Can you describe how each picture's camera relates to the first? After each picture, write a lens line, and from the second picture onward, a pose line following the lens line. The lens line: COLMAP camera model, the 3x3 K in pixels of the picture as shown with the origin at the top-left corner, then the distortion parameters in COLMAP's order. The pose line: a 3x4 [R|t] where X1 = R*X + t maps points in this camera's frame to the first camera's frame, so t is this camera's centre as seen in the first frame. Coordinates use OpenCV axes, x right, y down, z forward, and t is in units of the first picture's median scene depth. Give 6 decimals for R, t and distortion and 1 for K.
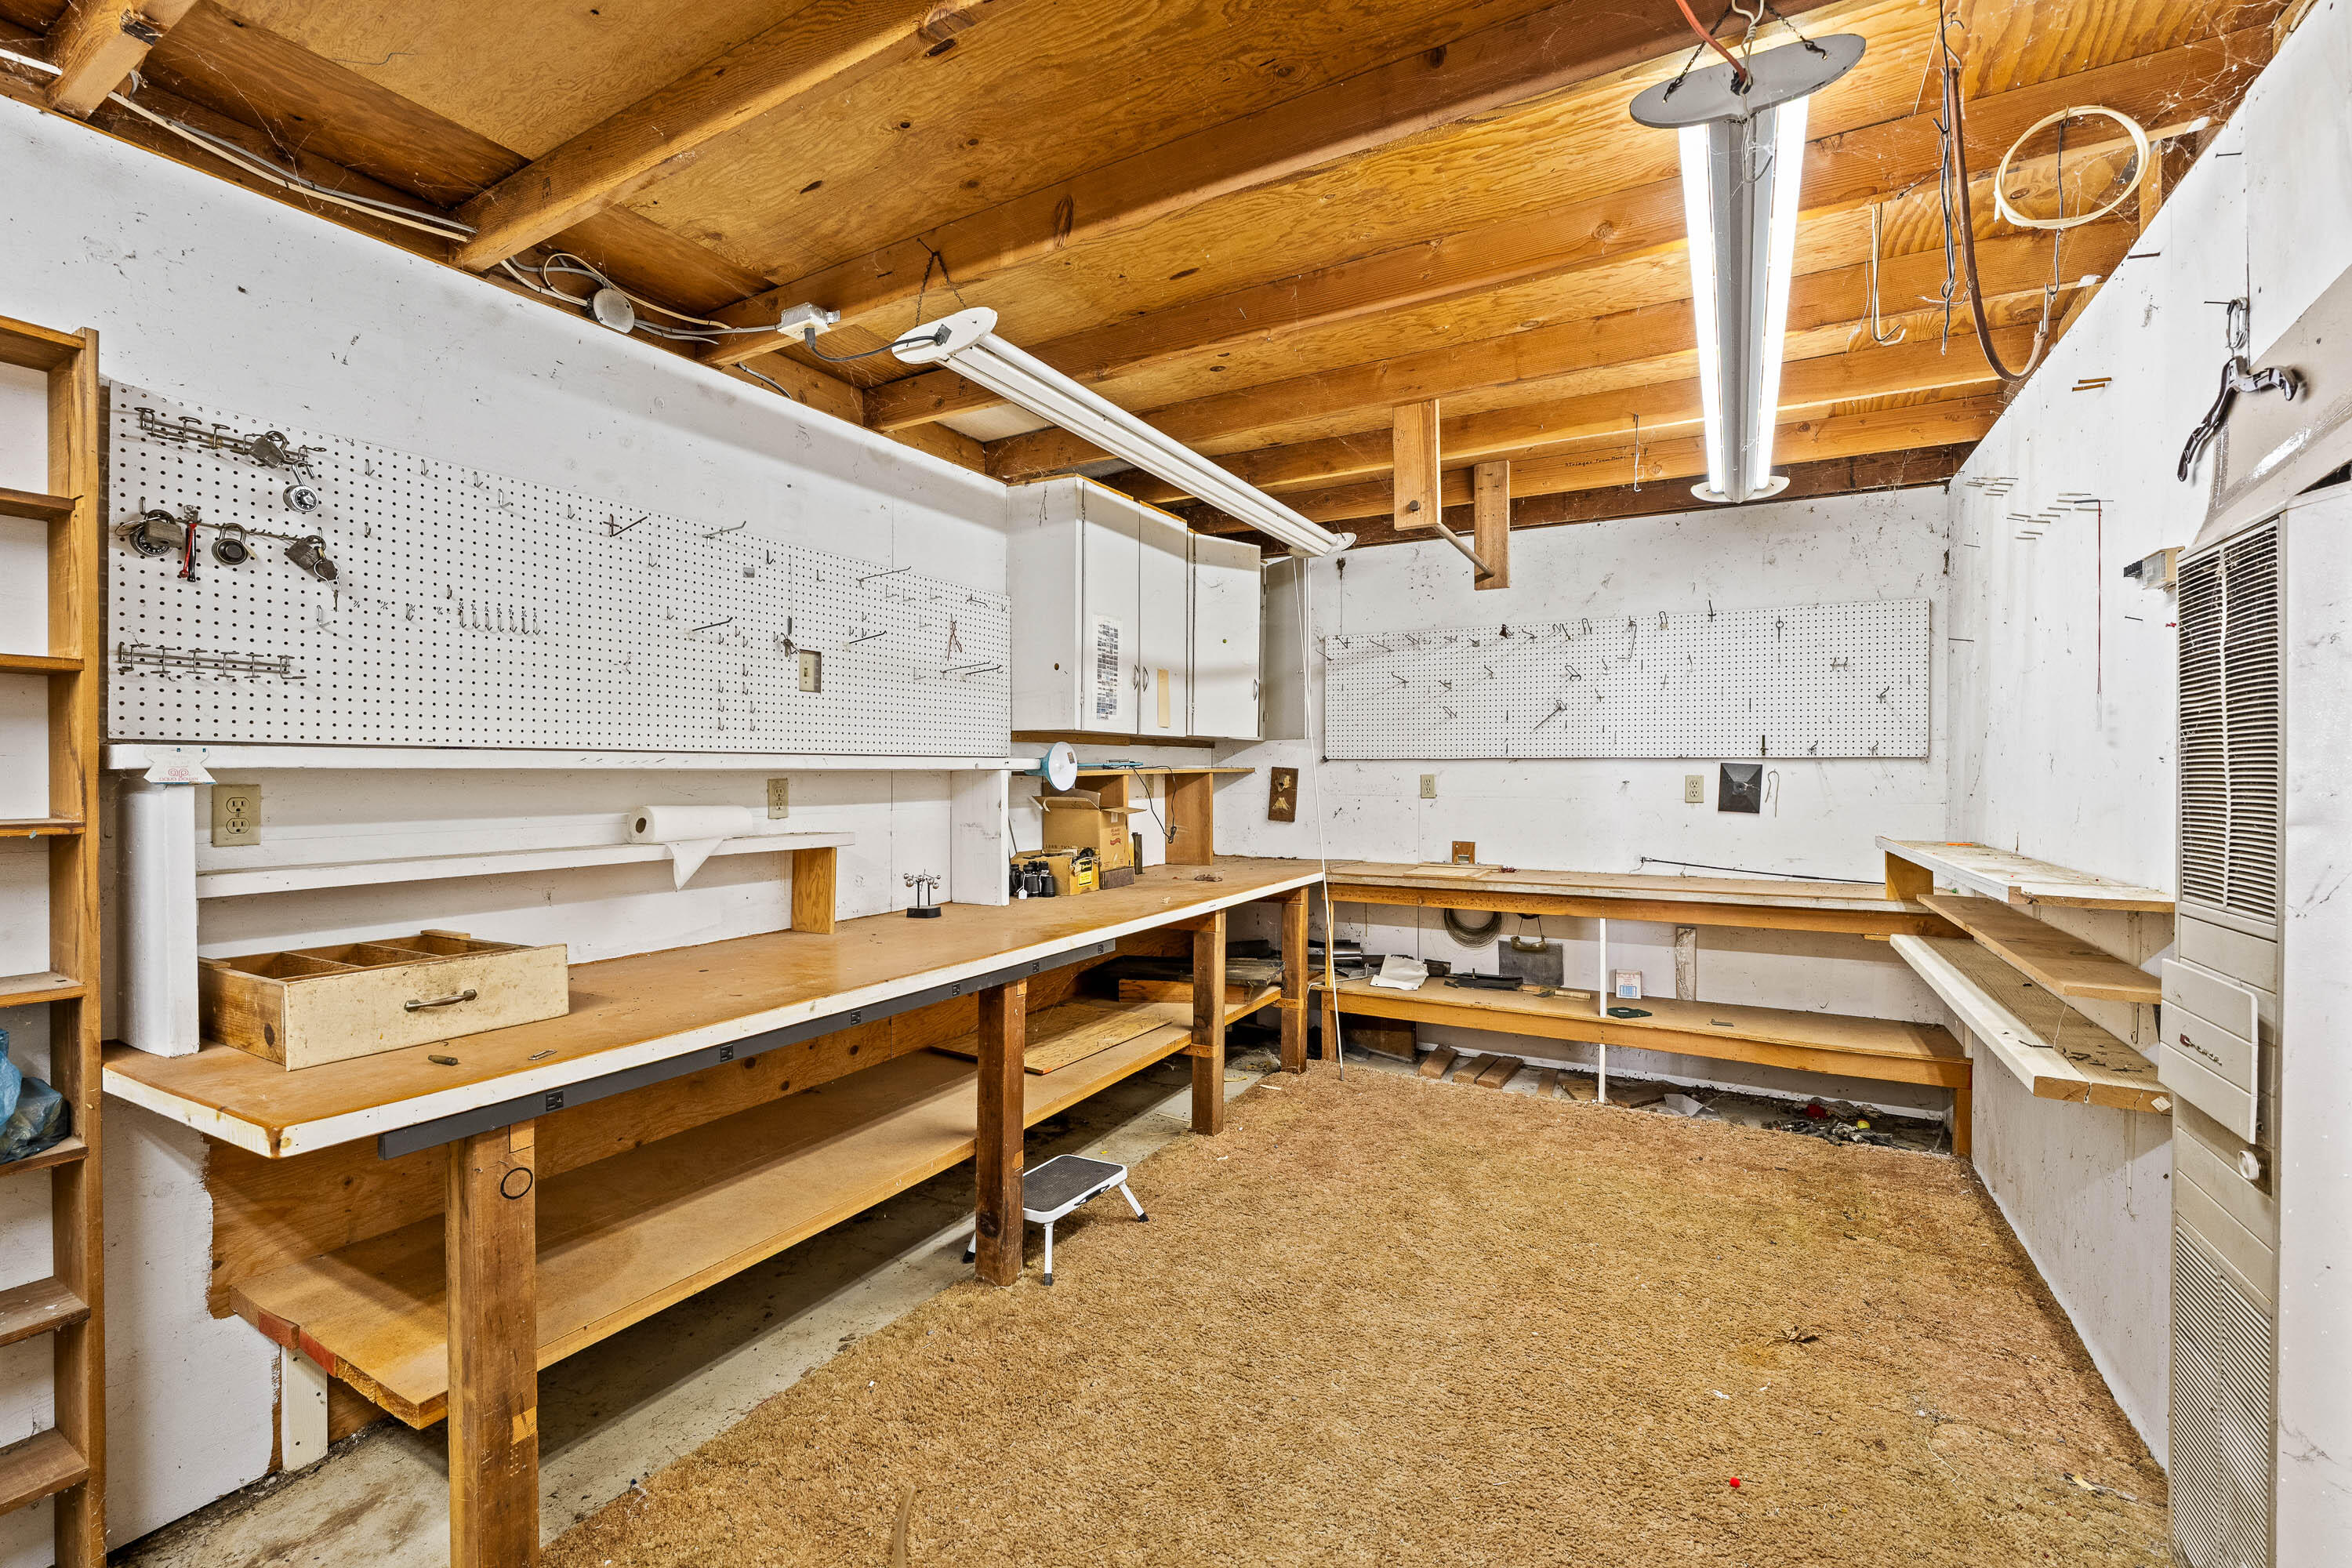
lens RADIAL K [[978.6, 0, 1177.4], [0, 978.6, 776.1], [0, 0, 1]] dist [0.000030, -0.000092]
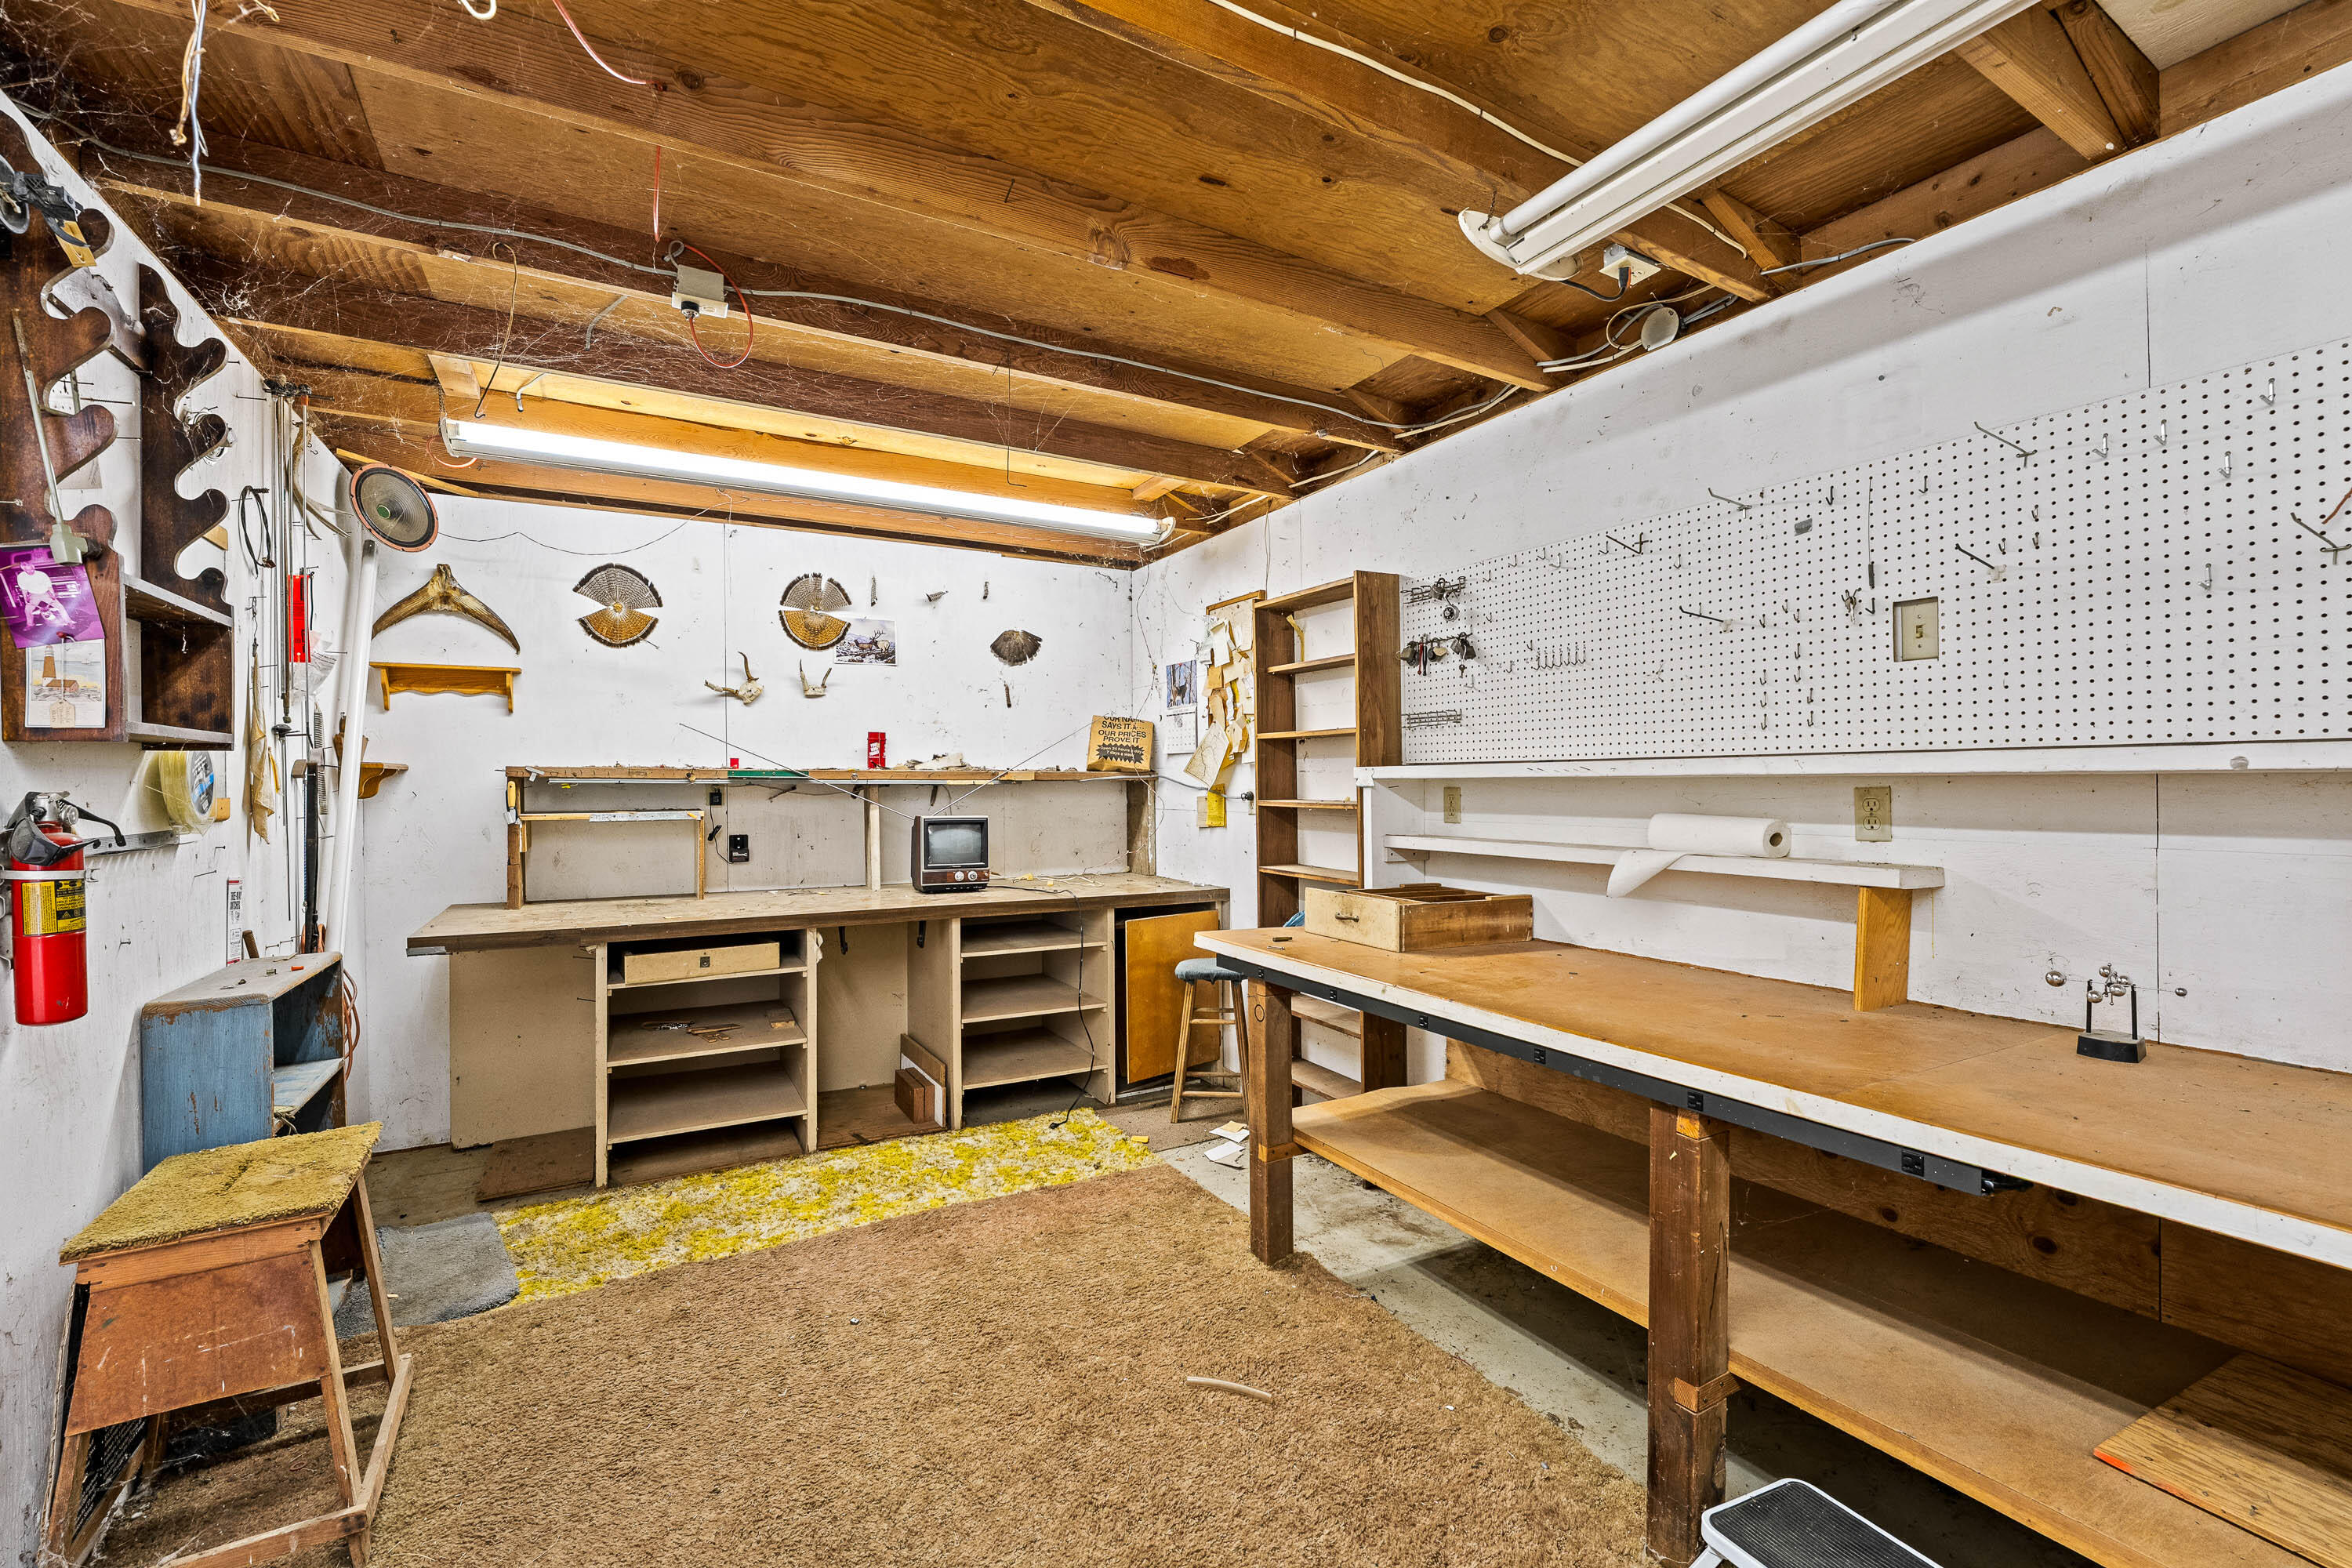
lens RADIAL K [[992.2, 0, 1176.0], [0, 992.2, 784.0], [0, 0, 1]] dist [0.000522, -0.000020]
pose [[-0.509744, 0.007493, -0.860293, 0.570670], [0.004160, 0.999972, 0.006244, -0.007401], [0.860316, -0.000396, -0.509761, 1.076405]]
